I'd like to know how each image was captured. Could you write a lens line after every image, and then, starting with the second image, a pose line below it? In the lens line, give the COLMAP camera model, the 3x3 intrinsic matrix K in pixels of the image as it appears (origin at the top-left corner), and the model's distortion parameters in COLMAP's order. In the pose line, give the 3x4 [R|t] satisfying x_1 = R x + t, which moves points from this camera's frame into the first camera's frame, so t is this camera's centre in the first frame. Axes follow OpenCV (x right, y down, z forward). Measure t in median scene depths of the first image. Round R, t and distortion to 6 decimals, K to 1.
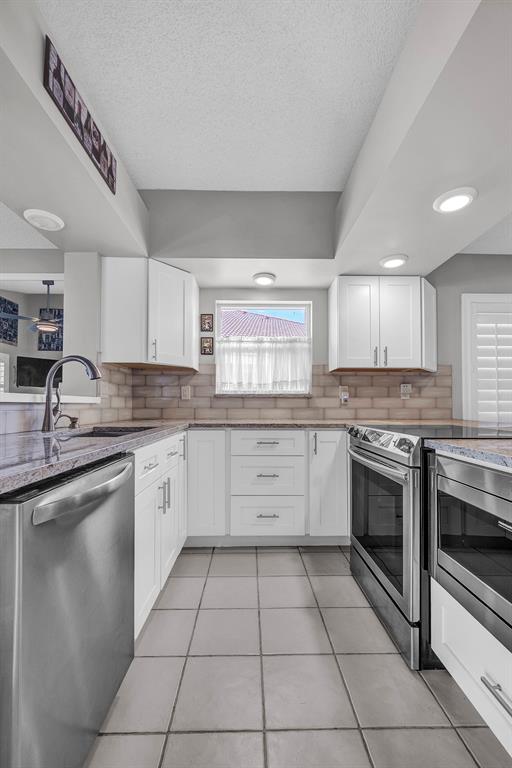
lens RADIAL K [[319.3, 0, 254.9], [0, 319.3, 399.7], [0, 0, 1]] dist [-0.000085, -0.000082]
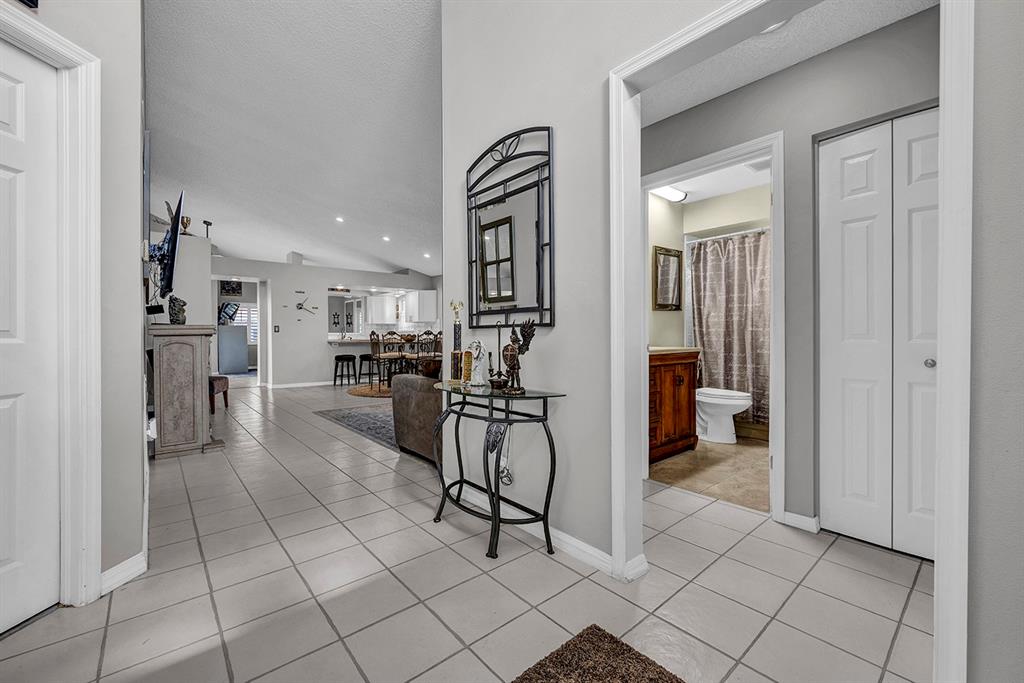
lens RADIAL K [[425.7, 0, 513.3], [0, 425.7, 337.8], [0, 0, 1]] dist [-0.000085, -0.000082]
pose [[0.646118, 0.008112, -0.763195, 3.917485], [0.008901, 0.999795, 0.018163, -0.022267], [0.763186, -0.018529, 0.645913, -0.826469]]
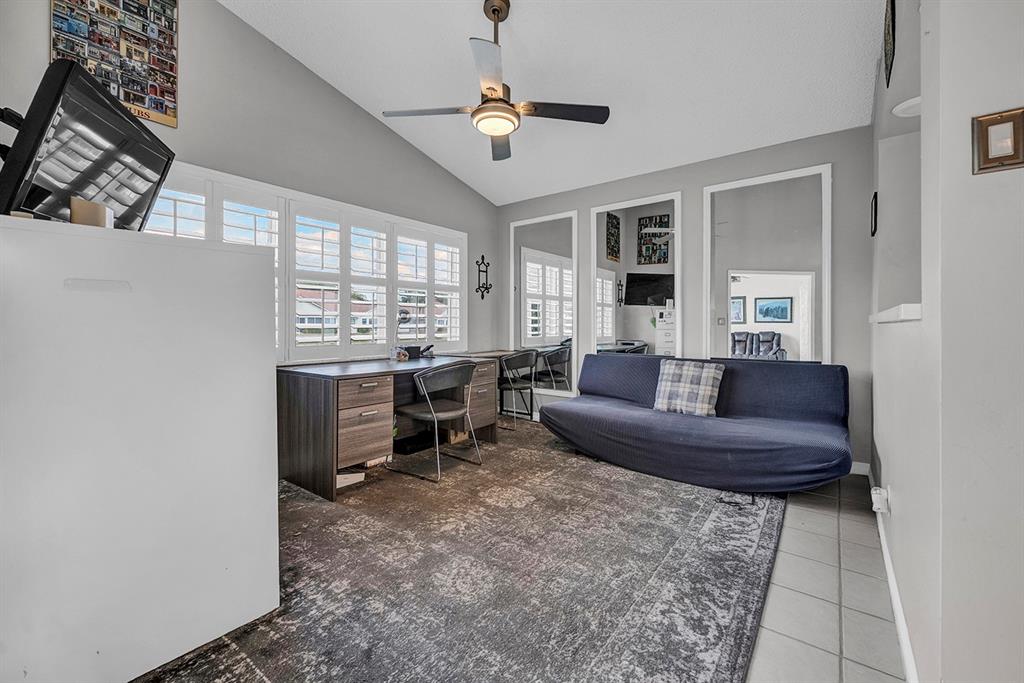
lens RADIAL K [[425.7, 0, 505.0], [0, 425.7, 323.5], [0, 0, 1]] dist [-0.000085, -0.000082]
pose [[0.789996, -0.003383, -0.613103, -0.536680], [0.009210, 0.999937, 0.006349, -0.004402], [0.613043, -0.010662, 0.789978, -0.364291]]
